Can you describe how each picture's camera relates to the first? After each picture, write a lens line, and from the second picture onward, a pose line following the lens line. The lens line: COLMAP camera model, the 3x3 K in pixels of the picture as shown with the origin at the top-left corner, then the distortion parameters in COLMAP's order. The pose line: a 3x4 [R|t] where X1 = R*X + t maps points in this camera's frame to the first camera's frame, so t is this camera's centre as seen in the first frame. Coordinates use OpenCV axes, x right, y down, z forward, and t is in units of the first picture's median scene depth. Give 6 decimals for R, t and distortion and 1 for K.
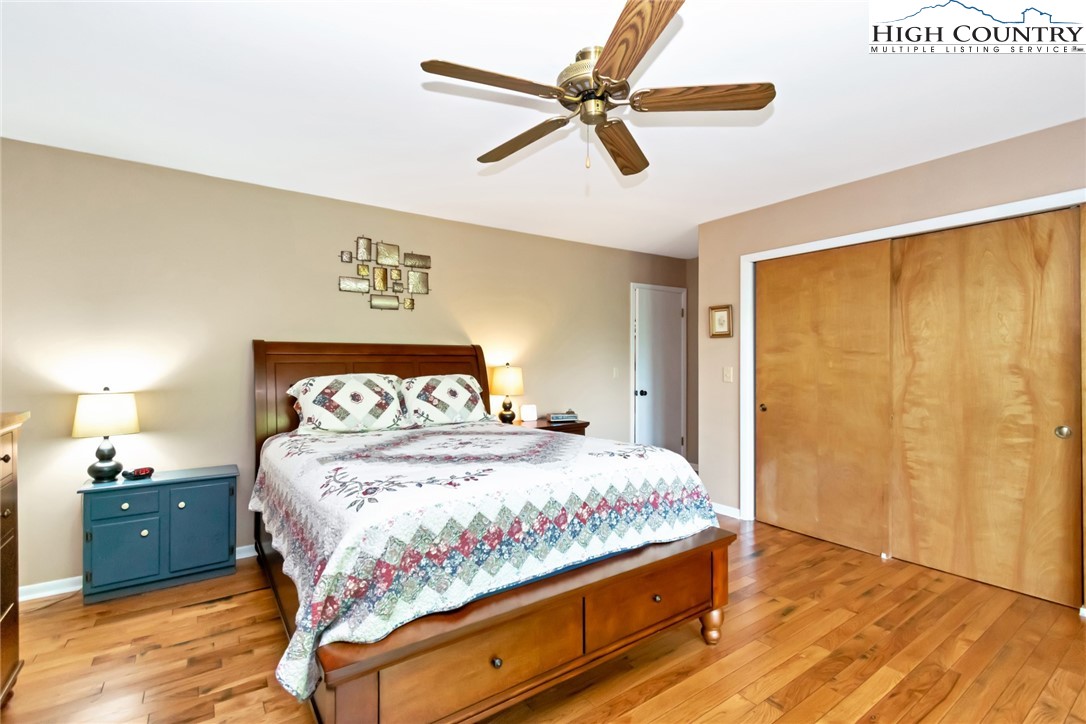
lens RADIAL K [[489.6, 0, 543.0], [0, 489.6, 362.0], [0, 0, 1]] dist [0.003062, 0.000156]
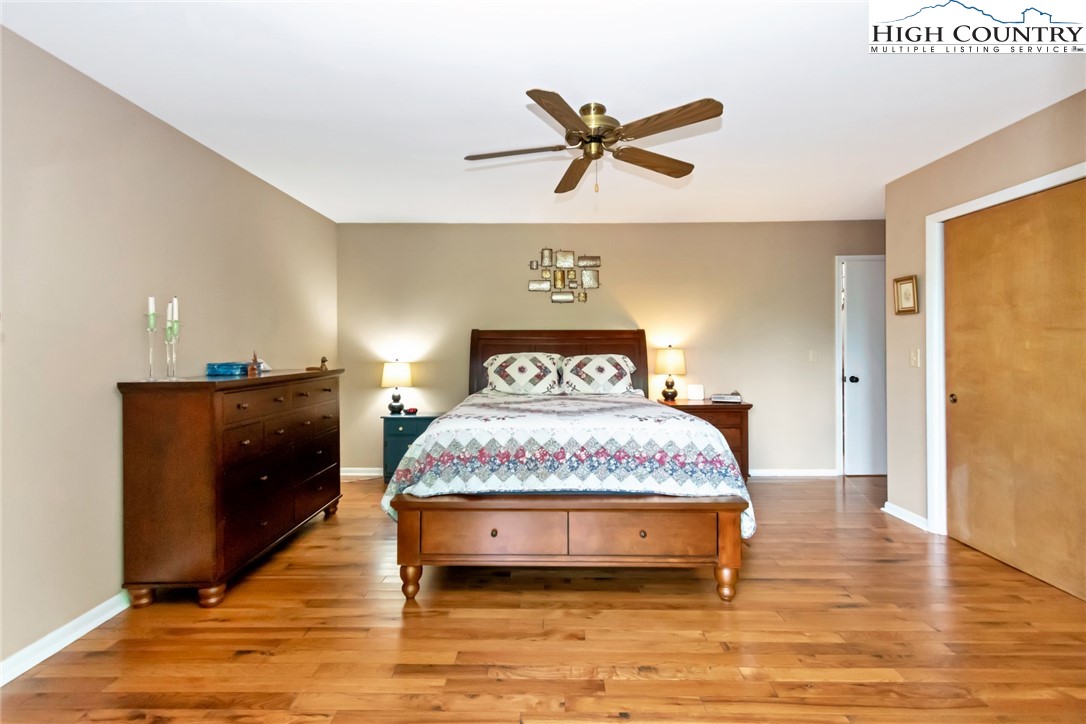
lens RADIAL K [[503.4, 0, 545.4], [0, 503.4, 346.6], [0, 0, 1]] dist [-0.000821, -0.000127]
pose [[0.809561, -0.001226, -0.587035, 0.508210], [-0.000034, 0.999998, -0.002135, 0.010983], [0.587036, 0.001749, 0.809559, -0.105091]]
